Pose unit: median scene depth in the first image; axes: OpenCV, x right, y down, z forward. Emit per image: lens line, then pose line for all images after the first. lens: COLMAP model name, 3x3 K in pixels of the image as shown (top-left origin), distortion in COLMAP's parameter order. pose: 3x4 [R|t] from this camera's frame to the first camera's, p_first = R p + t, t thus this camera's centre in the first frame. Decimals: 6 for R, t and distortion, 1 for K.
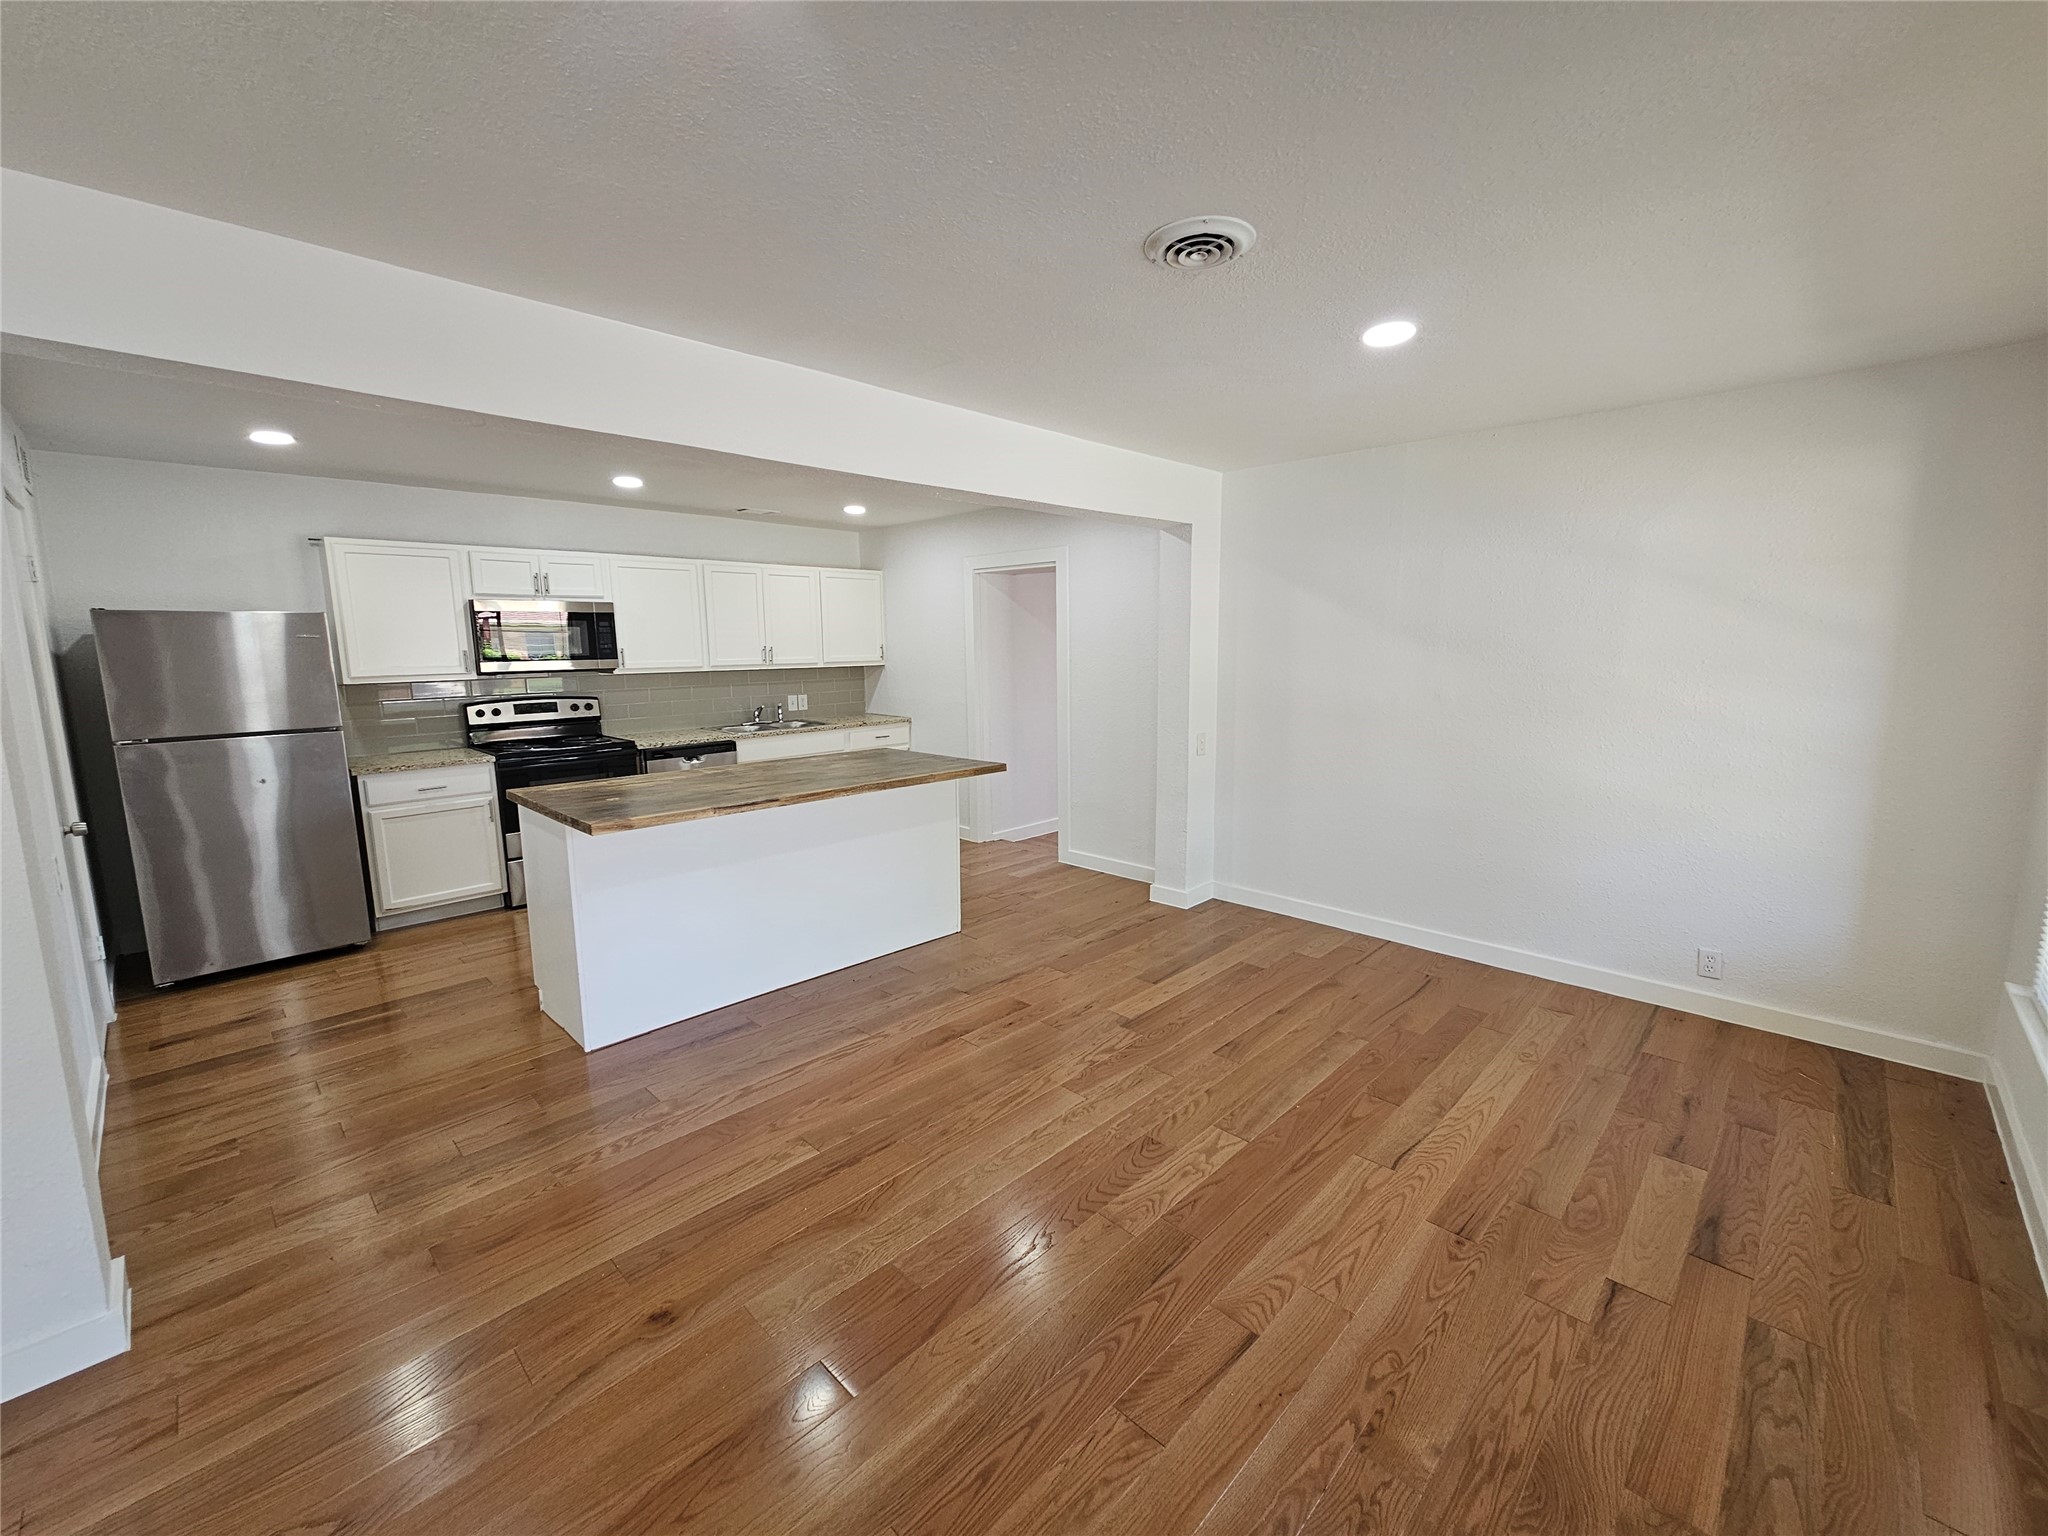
lens RADIAL K [[837.3, 0, 1029.8], [0, 837.3, 771.2], [0, 0, 1]] dist [-0.000851, 0.000131]
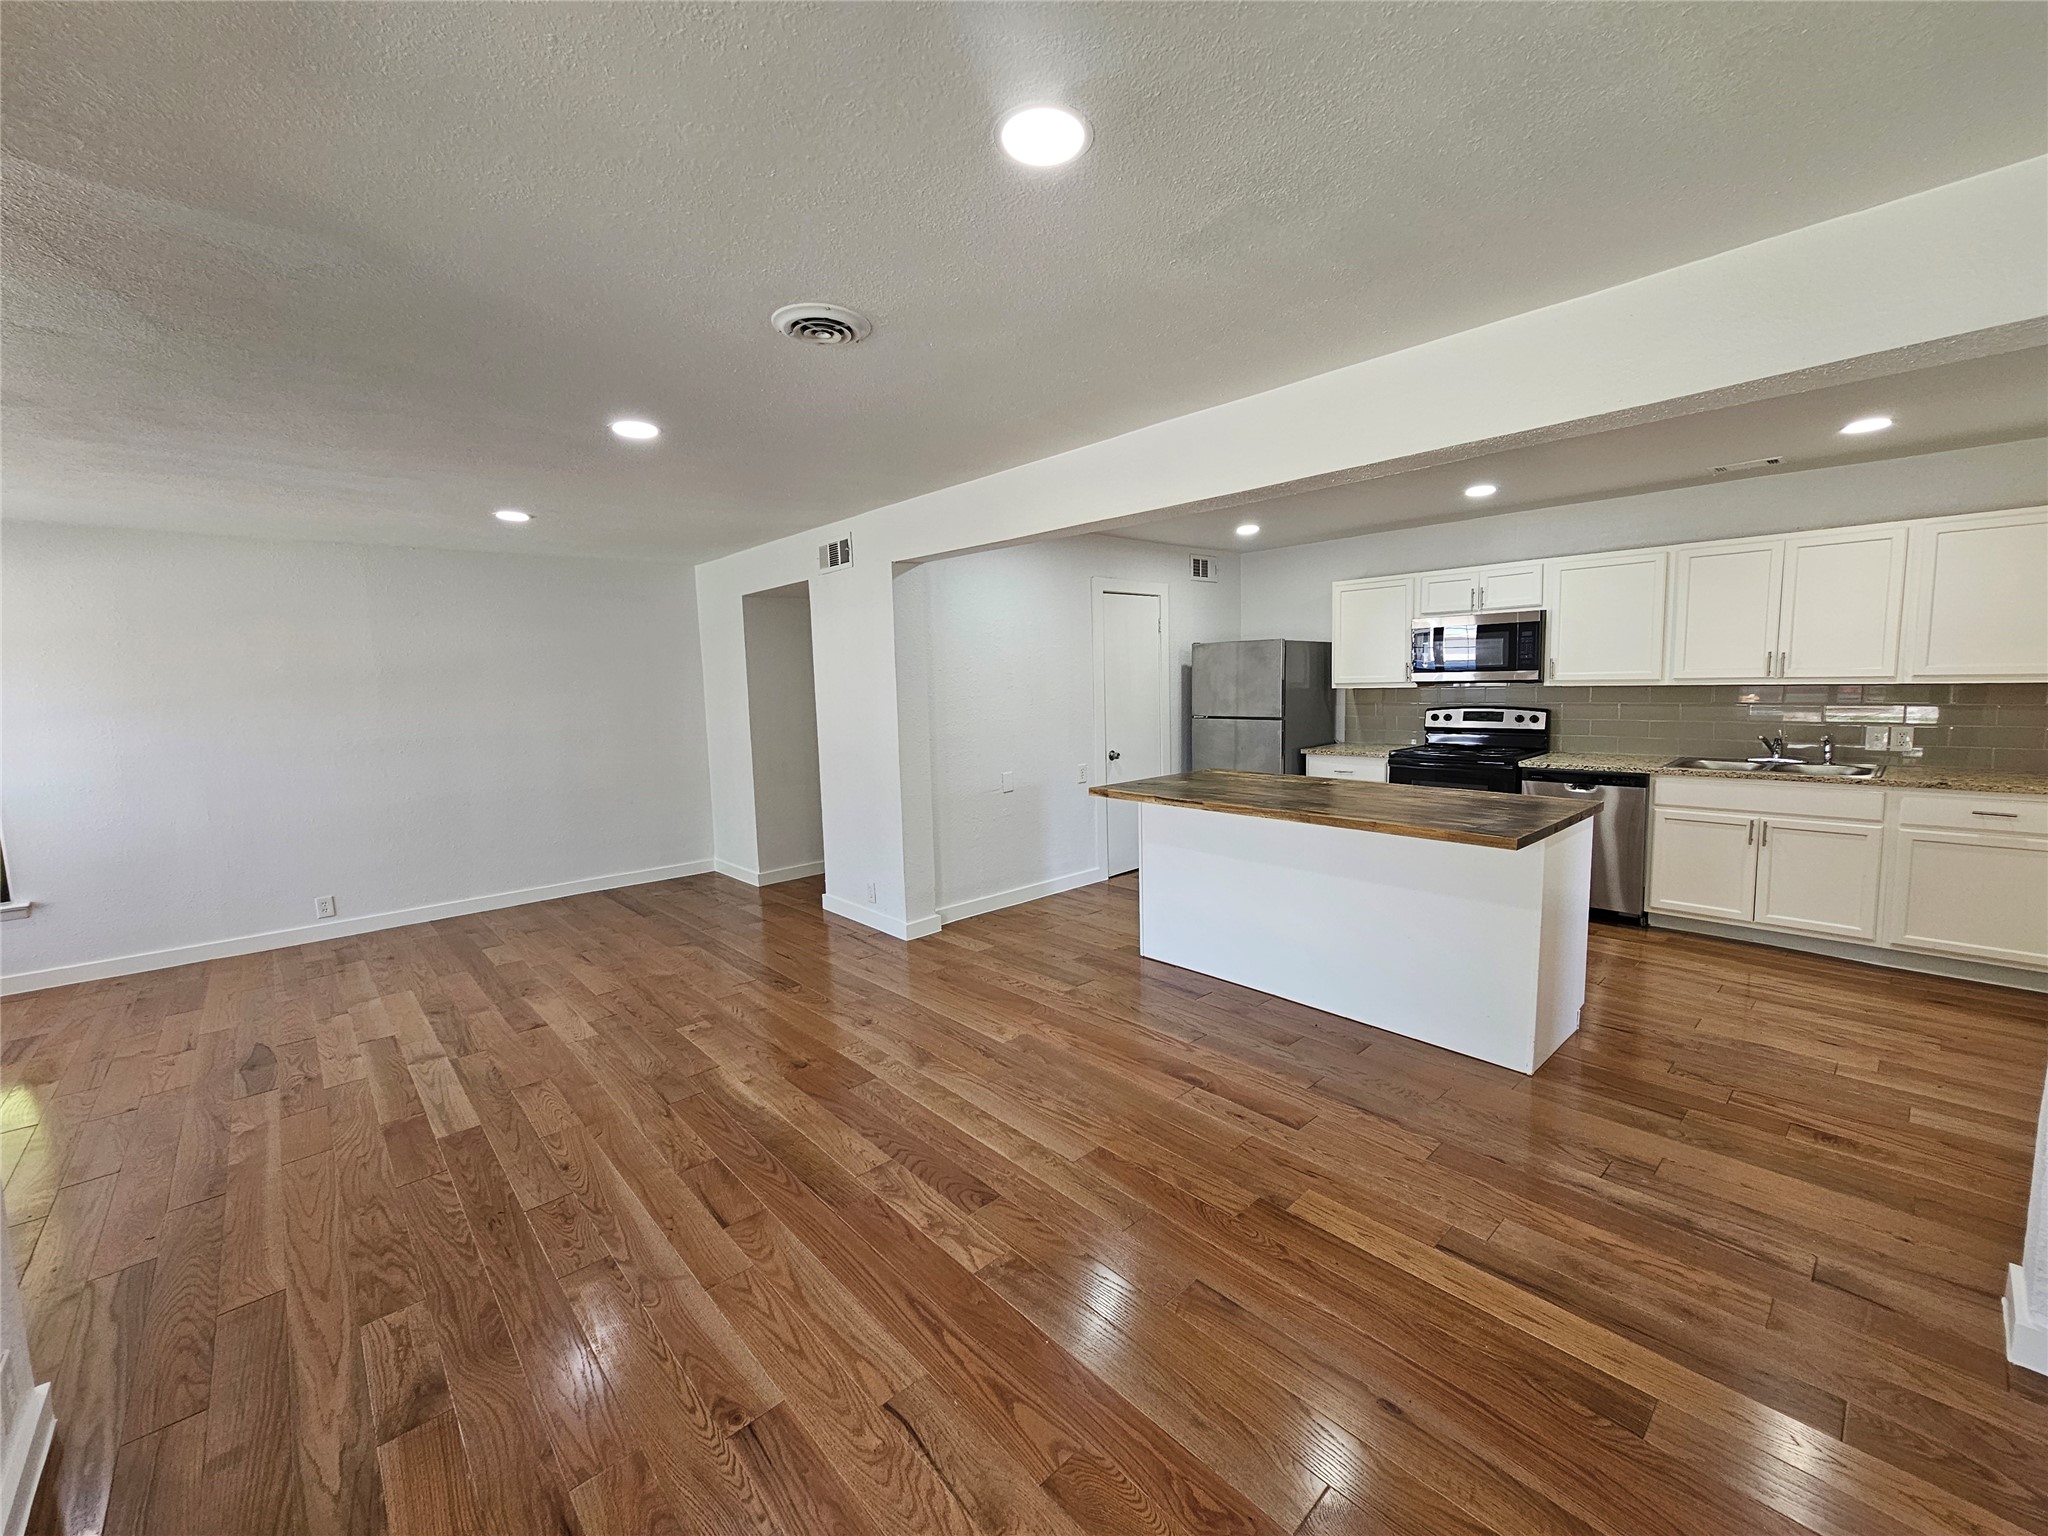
lens RADIAL K [[837.3, 0, 1030.1], [0, 837.3, 762.3], [0, 0, 1]] dist [-0.000851, 0.000131]
pose [[-0.061376, 0.116238, -0.991323, 0.768904], [-0.125397, 0.984428, 0.123193, -0.120800], [0.990206, 0.131870, -0.045844, 0.777886]]
